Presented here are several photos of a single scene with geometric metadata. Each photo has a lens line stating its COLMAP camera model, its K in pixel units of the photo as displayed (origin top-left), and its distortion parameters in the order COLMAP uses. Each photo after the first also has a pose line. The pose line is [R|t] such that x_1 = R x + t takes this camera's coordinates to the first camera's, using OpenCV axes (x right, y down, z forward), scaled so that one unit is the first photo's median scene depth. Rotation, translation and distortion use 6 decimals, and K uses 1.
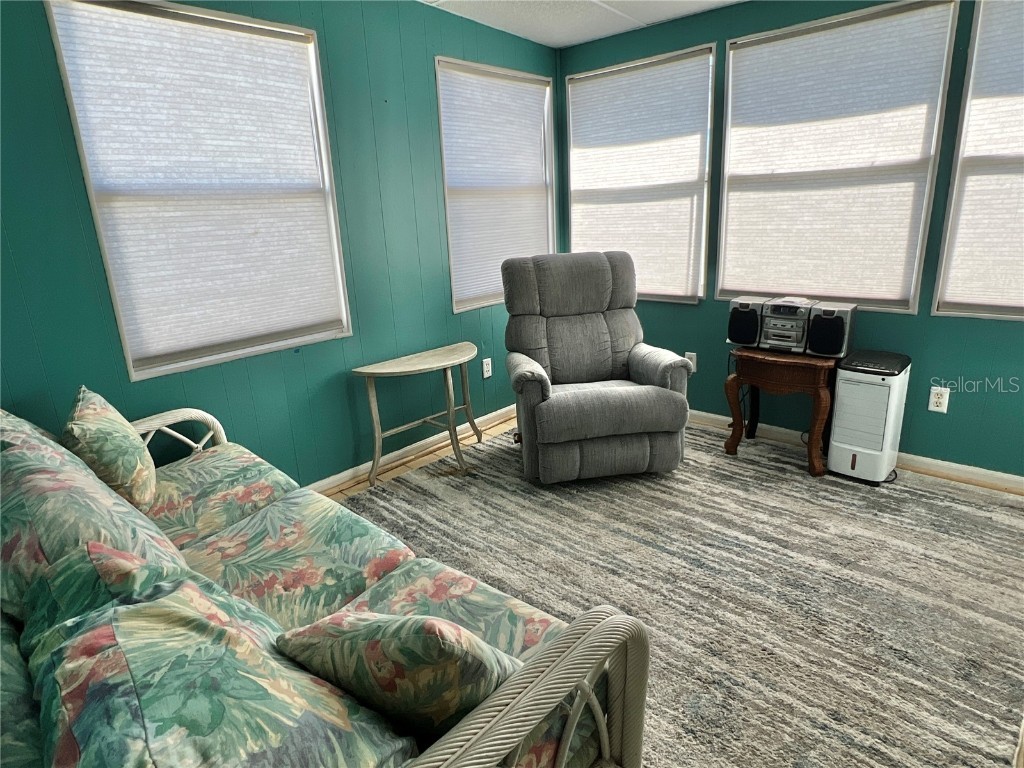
lens RADIAL K [[602.1, 0, 520.7], [0, 602.1, 386.0], [0, 0, 1]] dist [-0.000588, -0.002225]
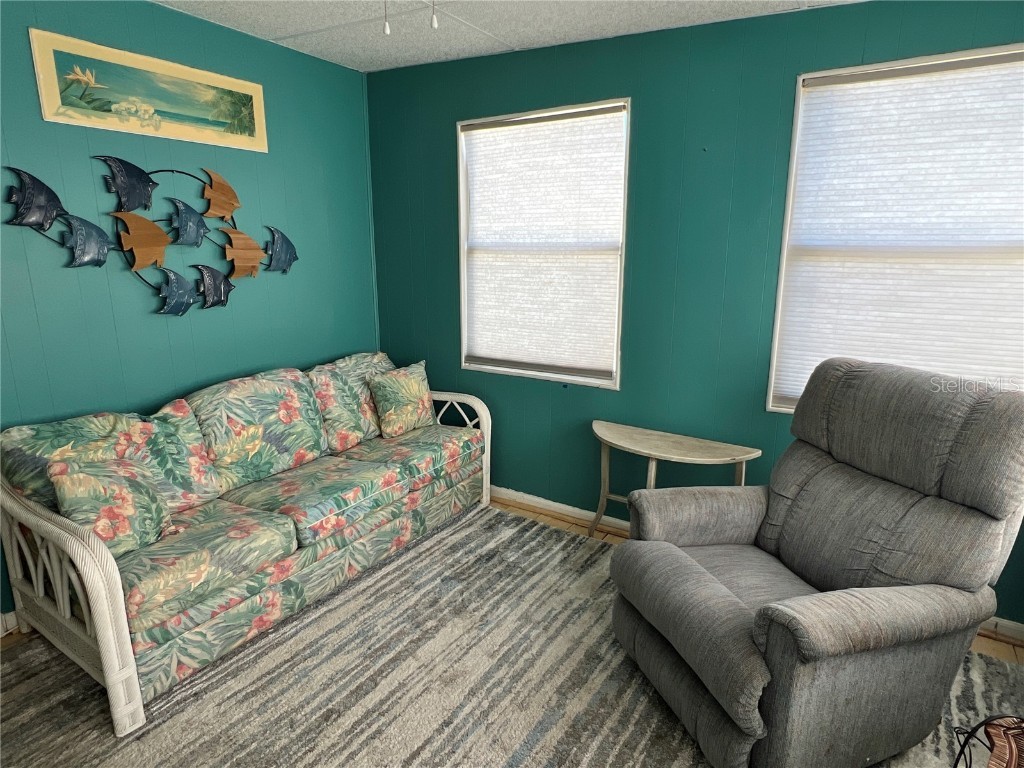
lens RADIAL K [[602.1, 0, 506.8], [0, 602.1, 384.6], [0, 0, 1]] dist [-0.000588, -0.002225]
pose [[0.134056, 0.264762, -0.954950, 0.755351], [-0.286771, 0.932782, 0.218359, -0.300784], [0.948573, 0.244580, 0.200971, 0.723603]]
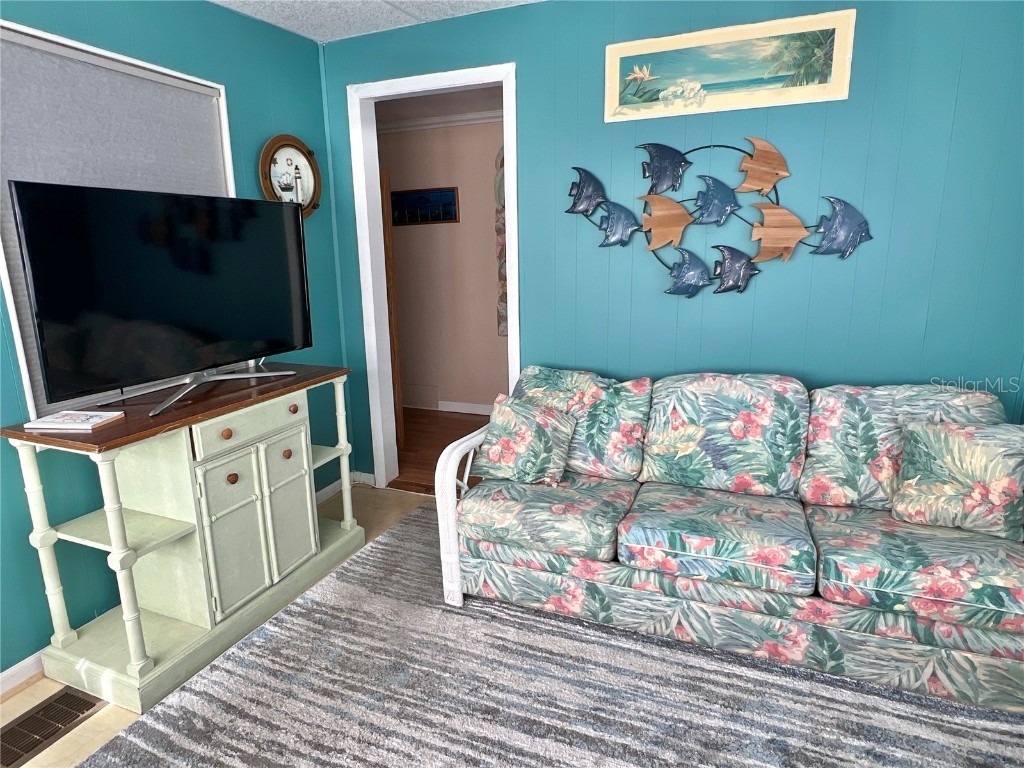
lens RADIAL K [[602.1, 0, 507.7], [0, 602.1, 381.3], [0, 0, 1]] dist [-0.000588, -0.002225]
pose [[-0.951175, 0.126960, -0.281332, 0.234677], [-0.027810, 0.872524, 0.487780, -0.389438], [0.307397, 0.471788, -0.826392, 1.194338]]
